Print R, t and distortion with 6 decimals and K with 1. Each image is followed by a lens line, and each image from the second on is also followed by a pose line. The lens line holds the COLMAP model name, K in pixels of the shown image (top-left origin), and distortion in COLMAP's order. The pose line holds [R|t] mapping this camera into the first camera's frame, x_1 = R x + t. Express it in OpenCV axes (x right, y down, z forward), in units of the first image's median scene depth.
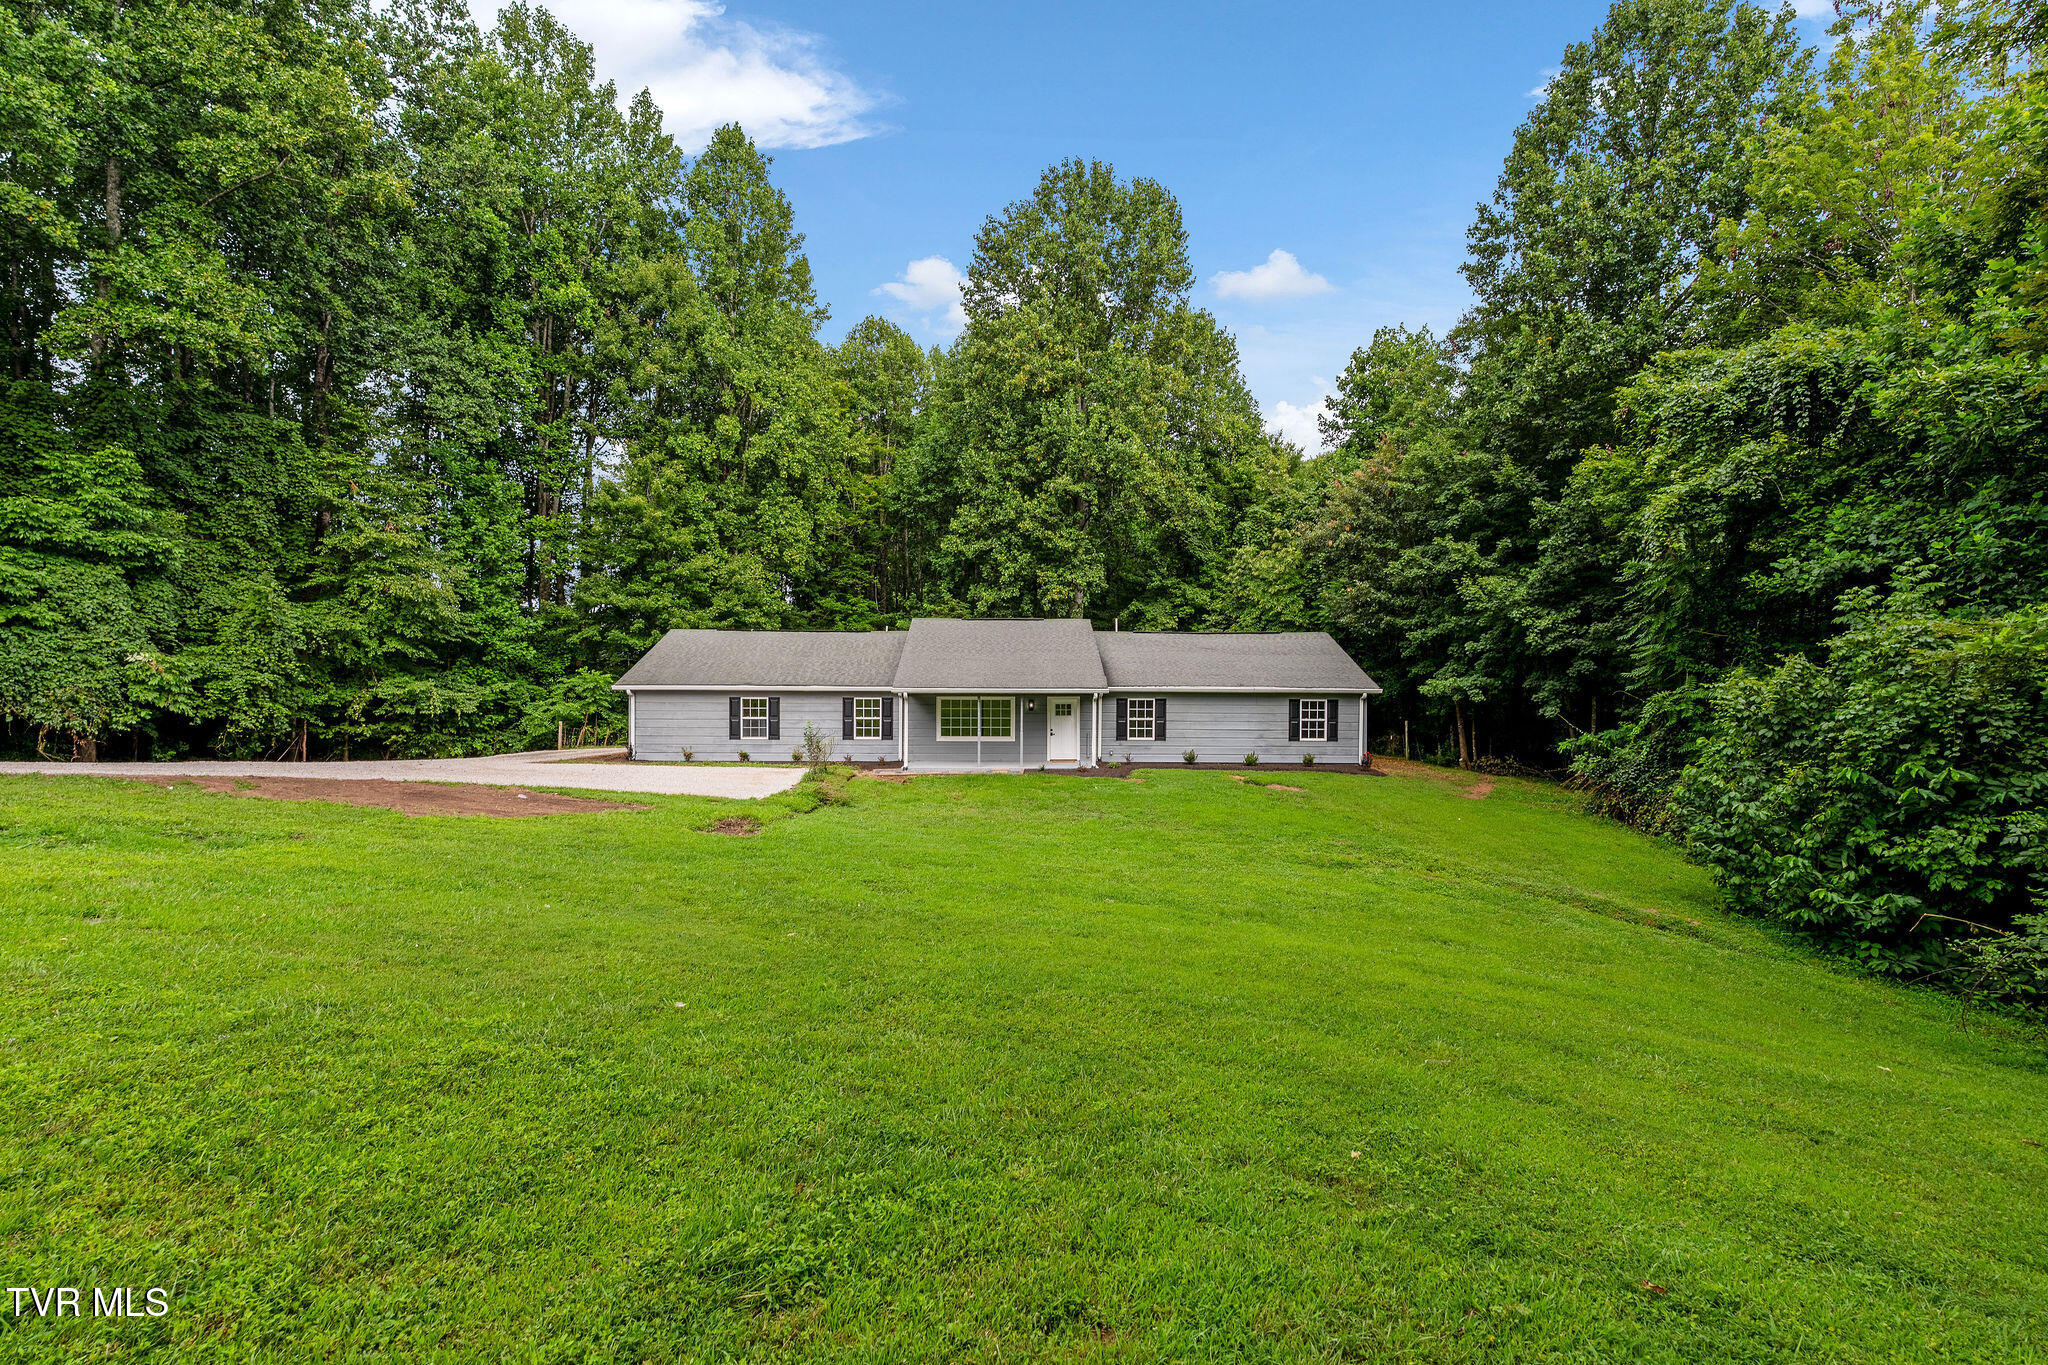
lens RADIAL K [[921.5, 0, 1022.1], [0, 921.5, 725.7], [0, 0, 1]] dist [0.000734, 0.000398]
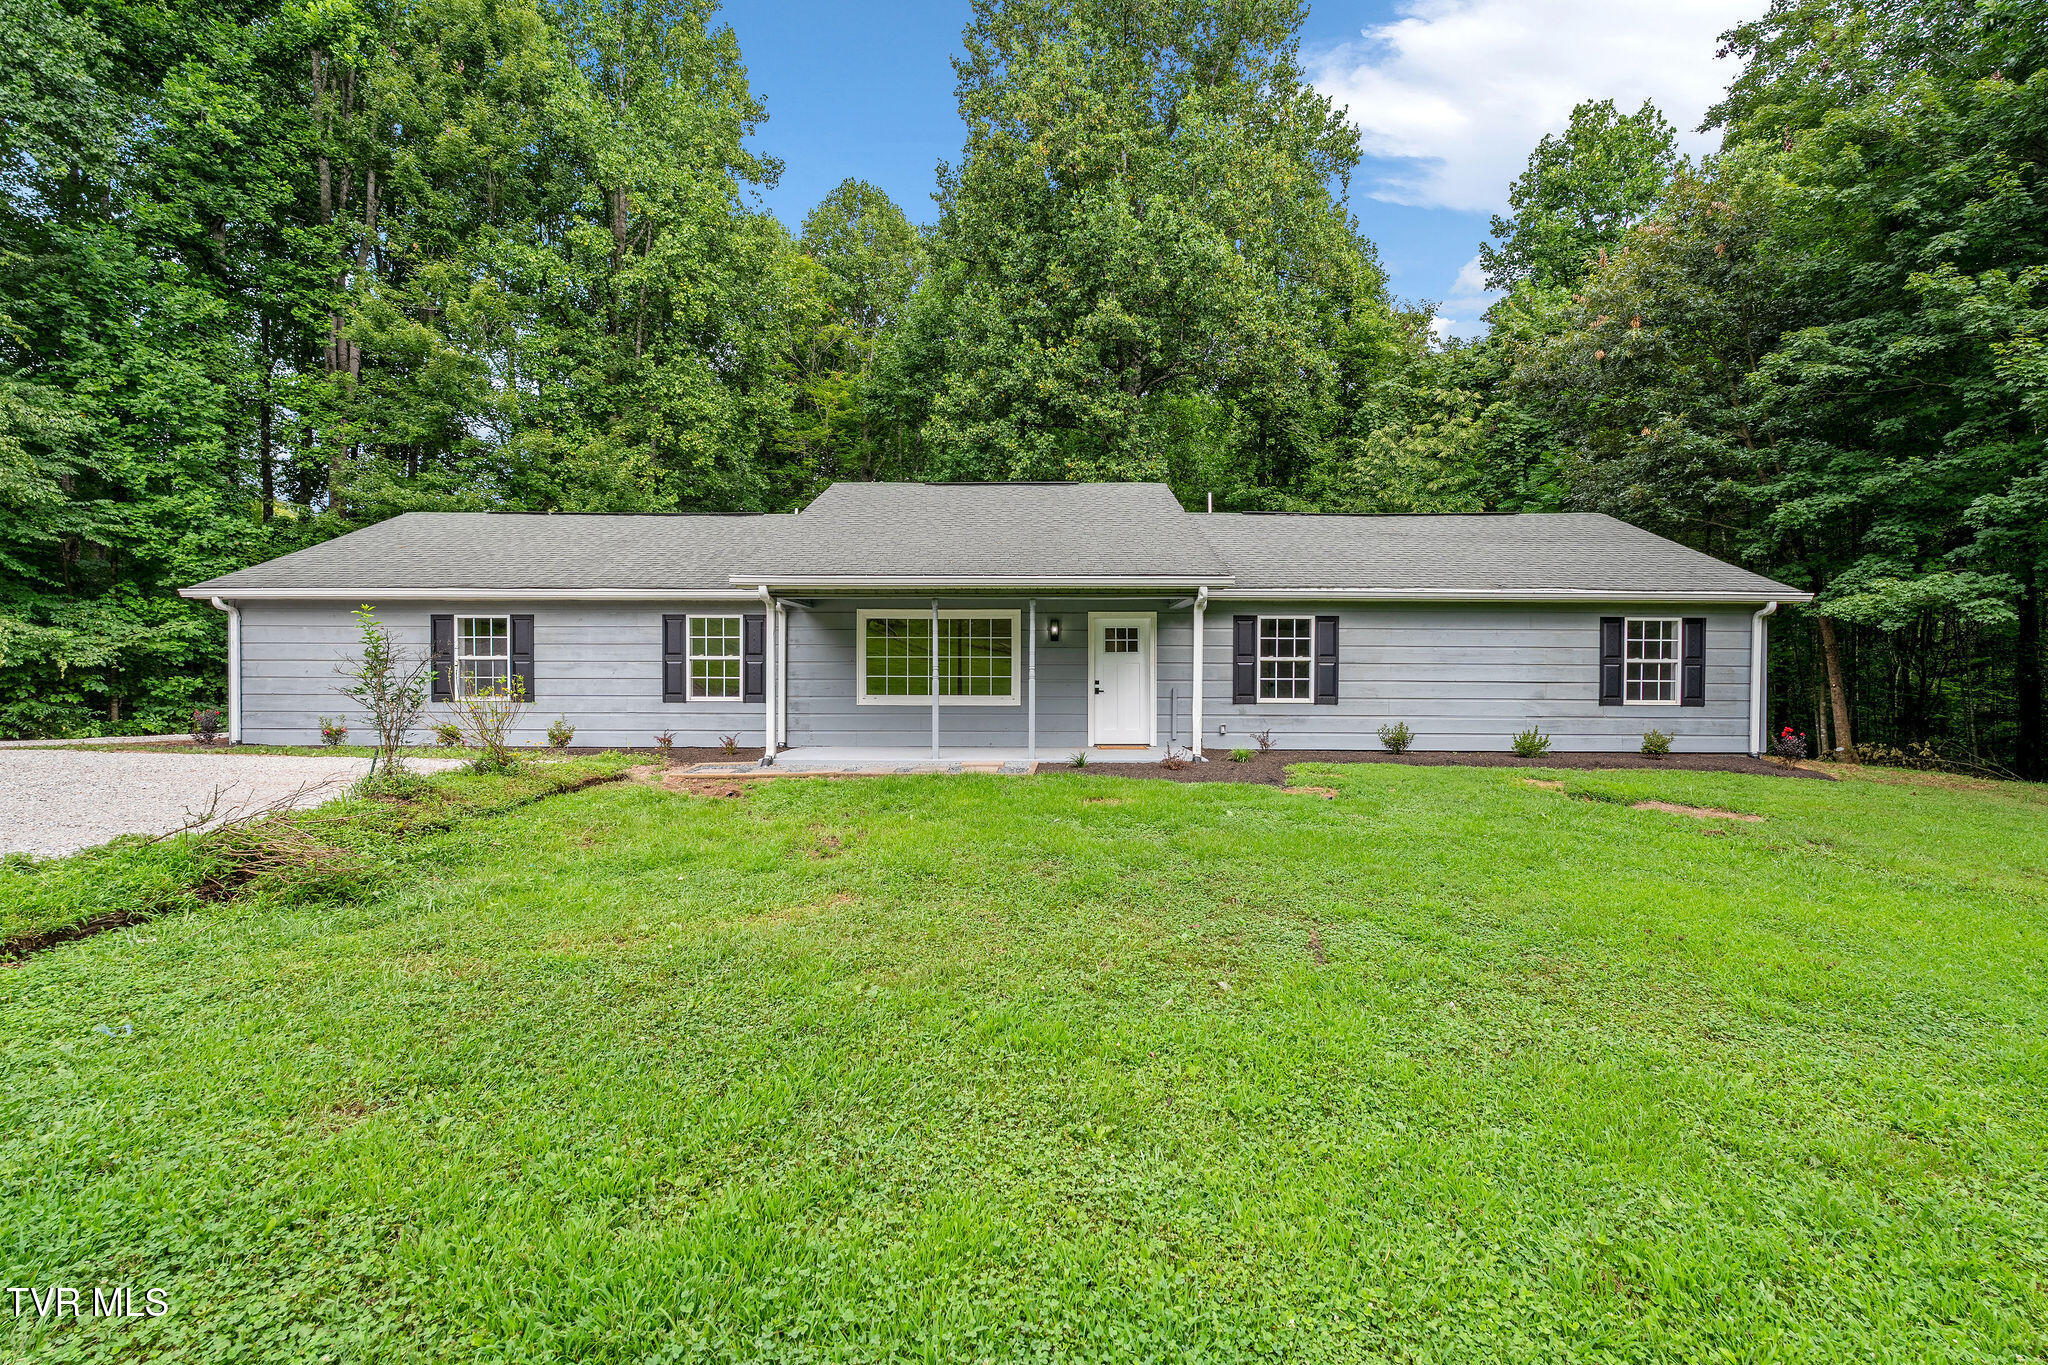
lens RADIAL K [[937.0, 0, 1014.9], [0, 937.0, 712.3], [0, 0, 1]] dist [-0.000349, -0.000118]
pose [[0.999332, -0.000669, -0.036543, 0.006440], [0.000247, 0.999933, -0.011560, 0.023071], [0.036548, 0.011543, 0.999265, 0.457424]]
